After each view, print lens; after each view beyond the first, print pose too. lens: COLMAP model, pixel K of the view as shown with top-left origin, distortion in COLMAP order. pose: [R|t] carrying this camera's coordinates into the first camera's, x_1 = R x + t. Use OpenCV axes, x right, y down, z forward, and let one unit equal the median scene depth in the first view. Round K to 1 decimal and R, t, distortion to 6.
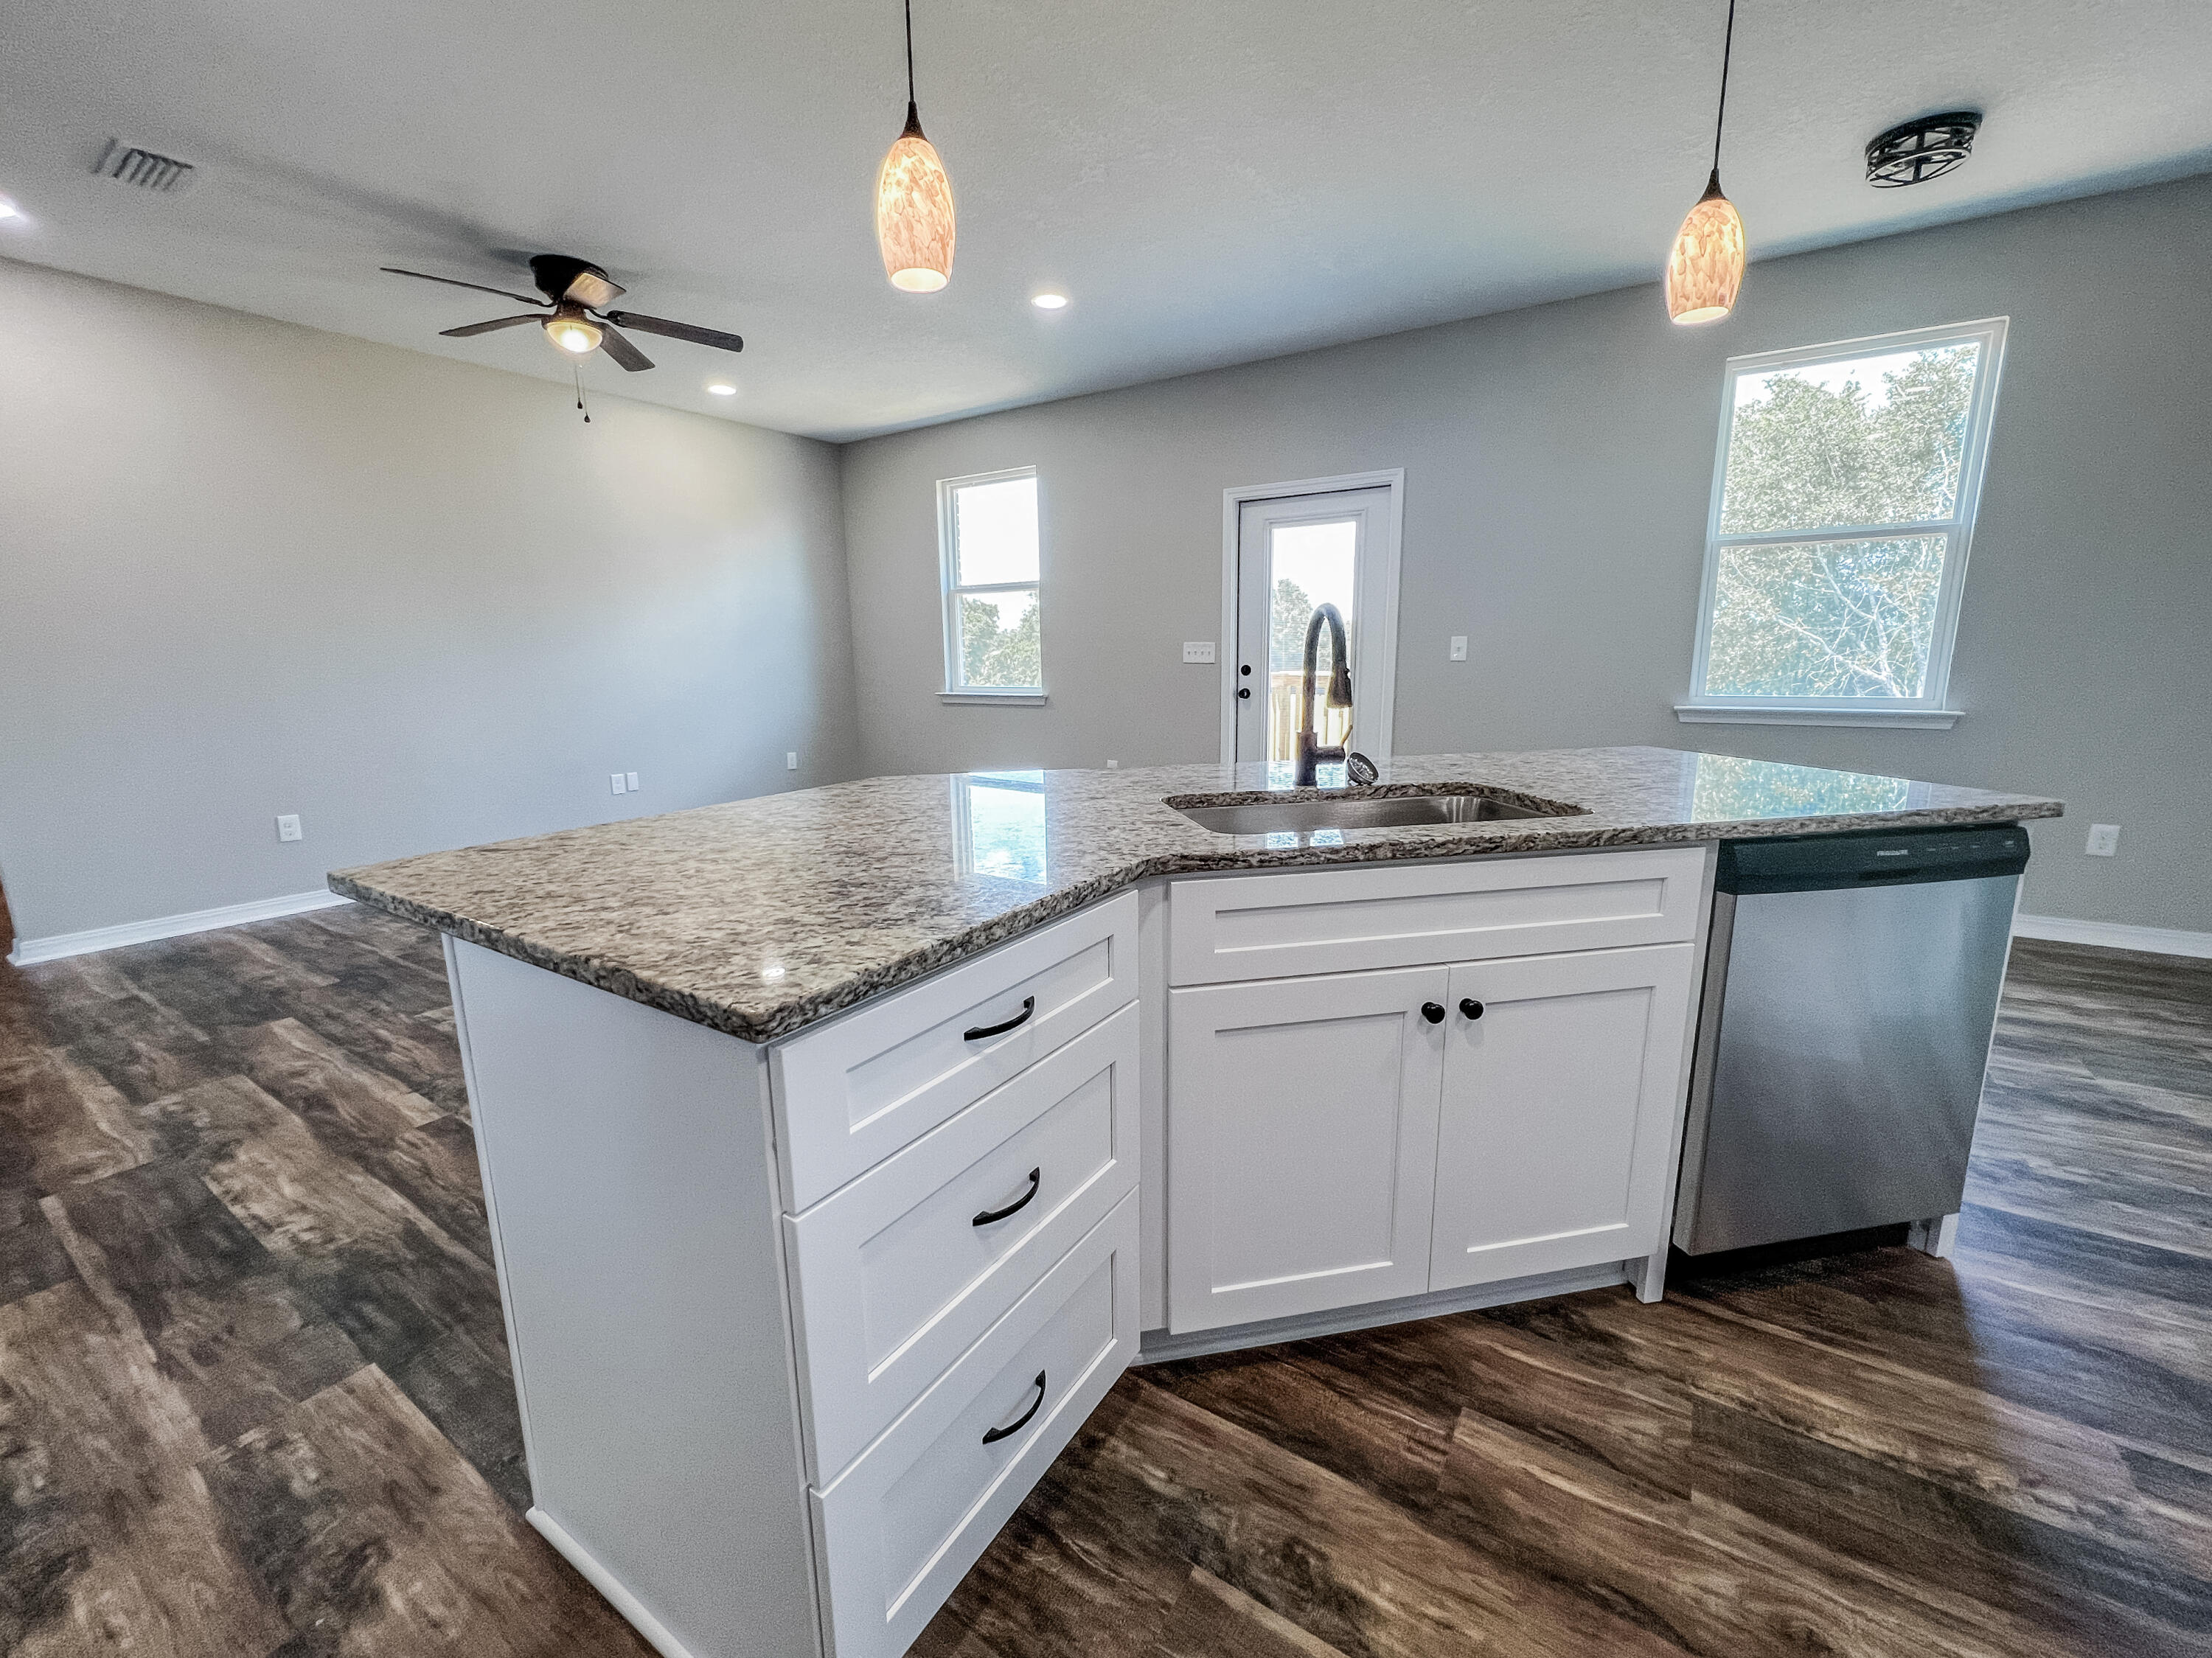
lens RADIAL K [[900.9, 0, 1106.0], [0, 900.9, 829.0], [0, 0, 1]] dist [0.000930, 0.000403]
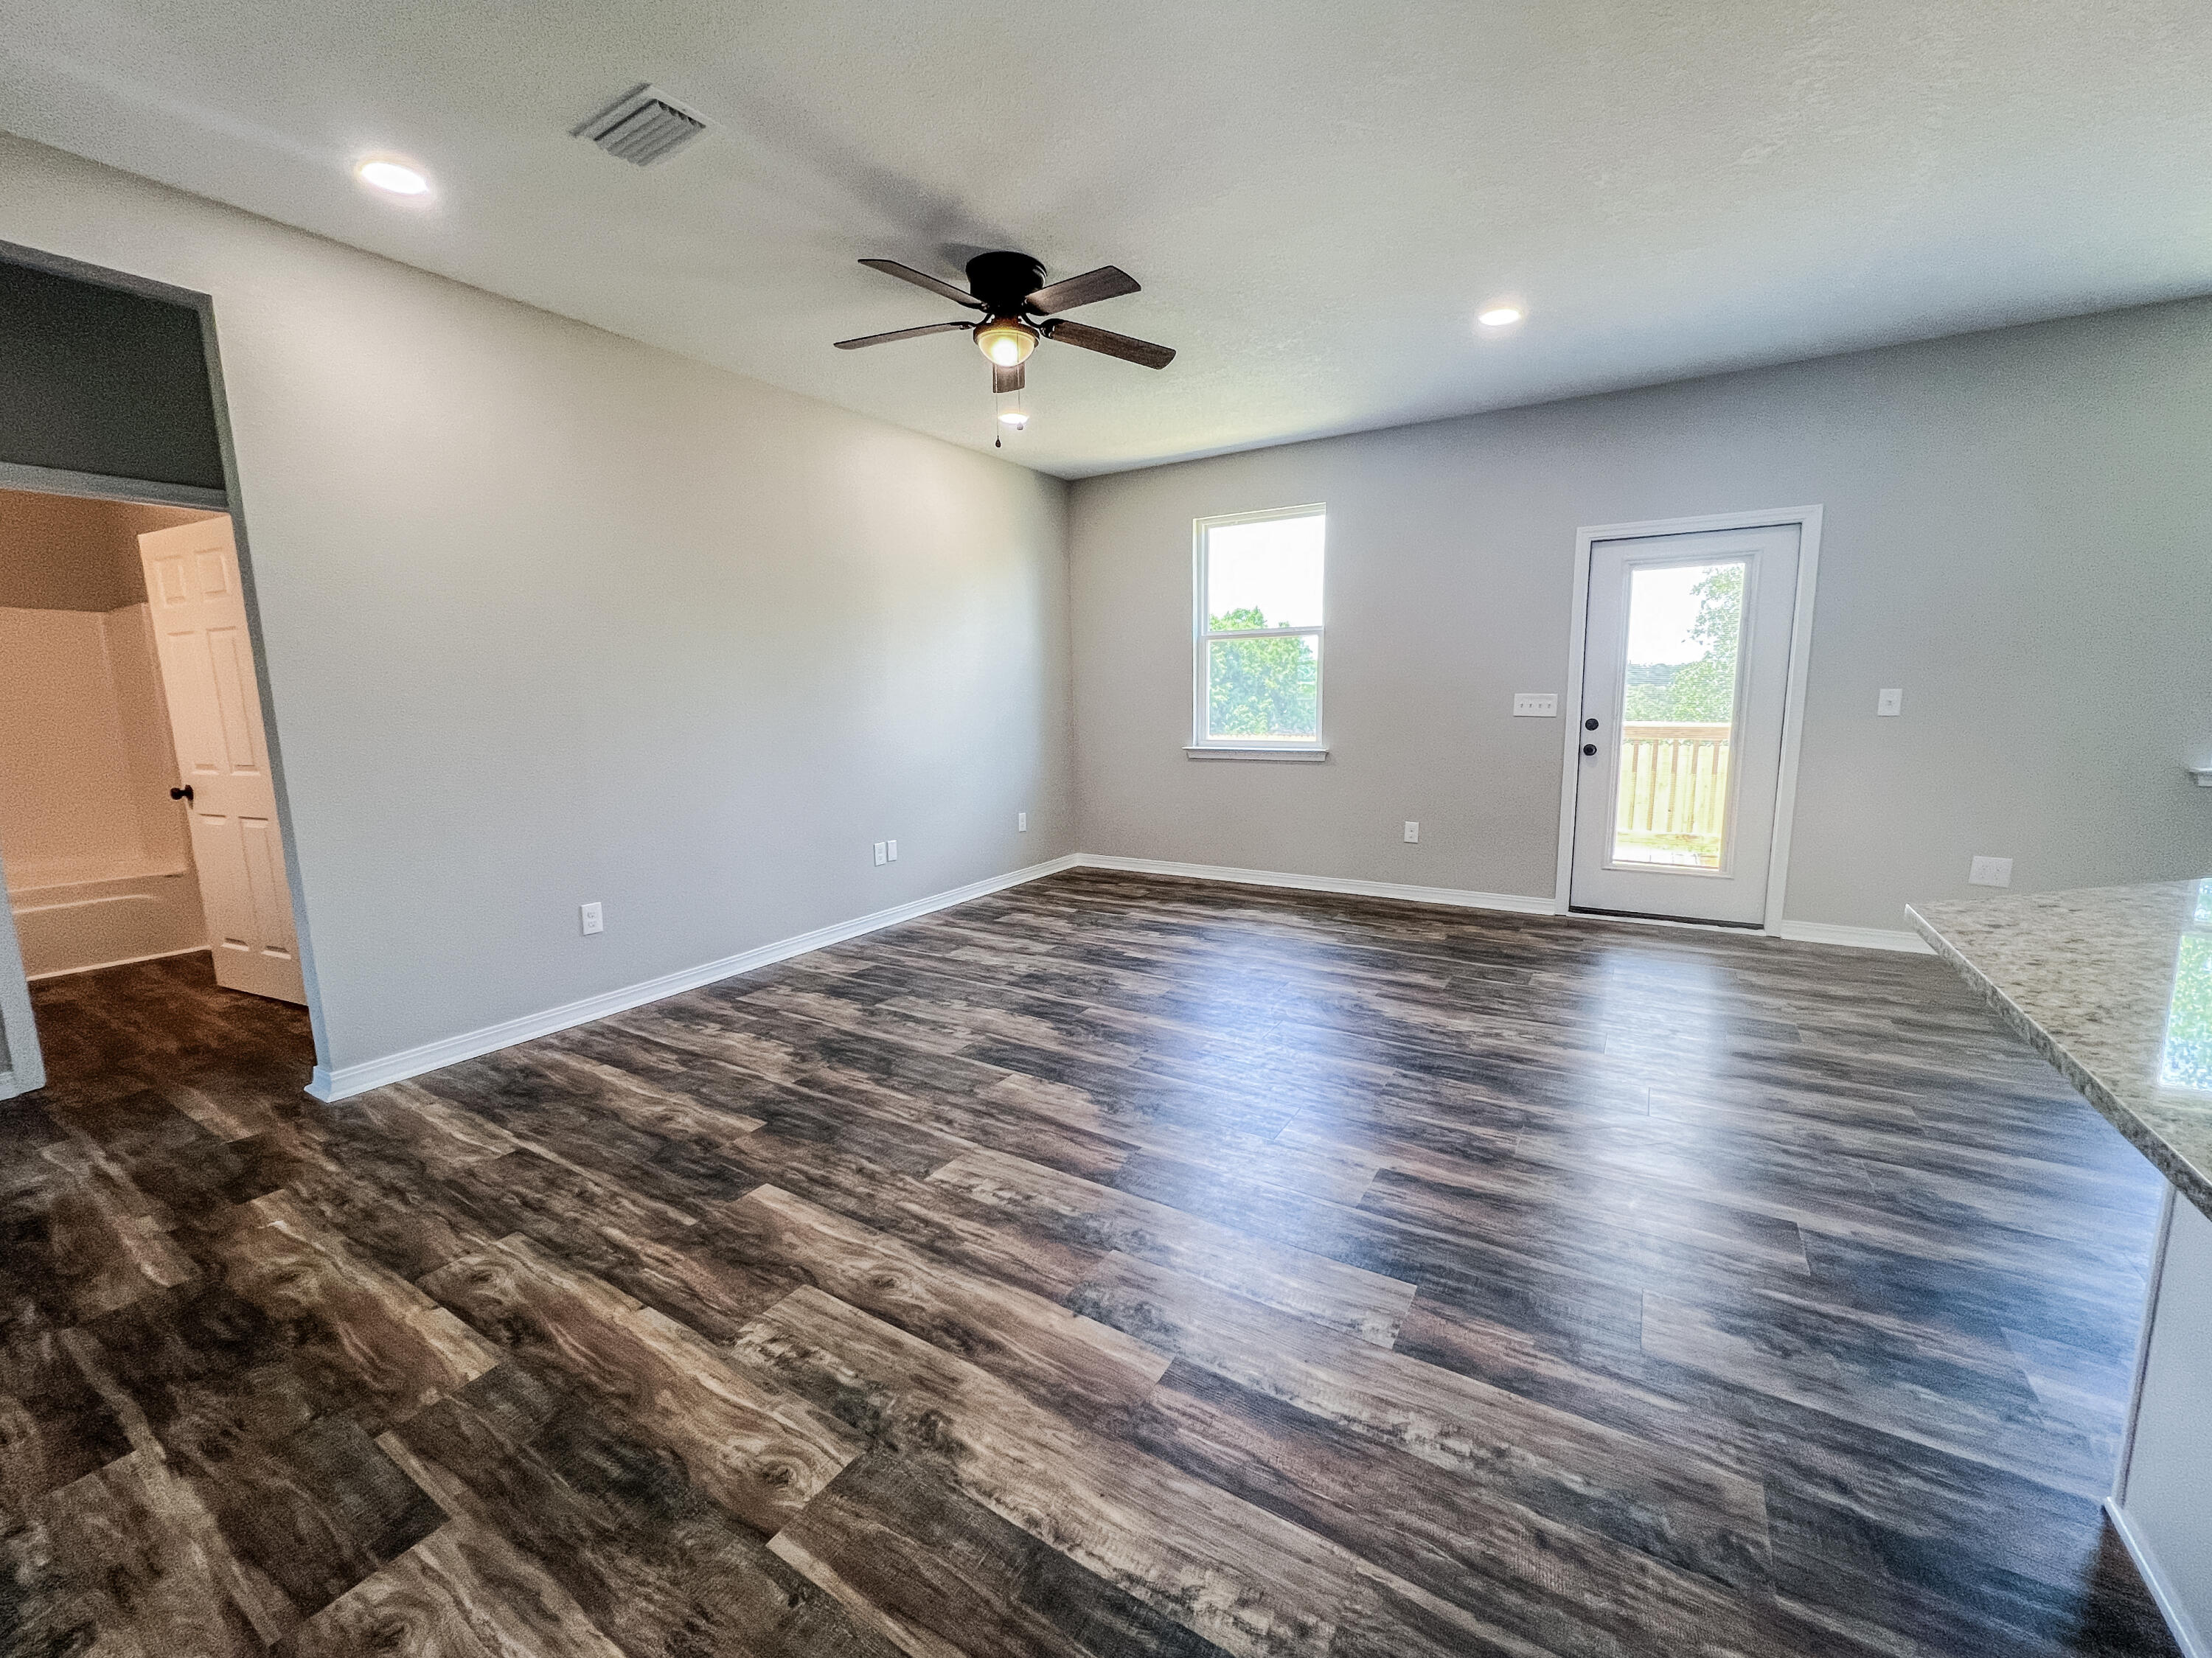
lens RADIAL K [[899.9, 0, 1108.6], [0, 899.9, 831.9], [0, 0, 1]] dist [-0.003367, -0.000328]
pose [[0.999619, -0.006895, 0.026719, -0.549366], [0.007950, 0.999185, -0.039585, -0.055863], [-0.026424, 0.039782, 0.998859, 0.174311]]
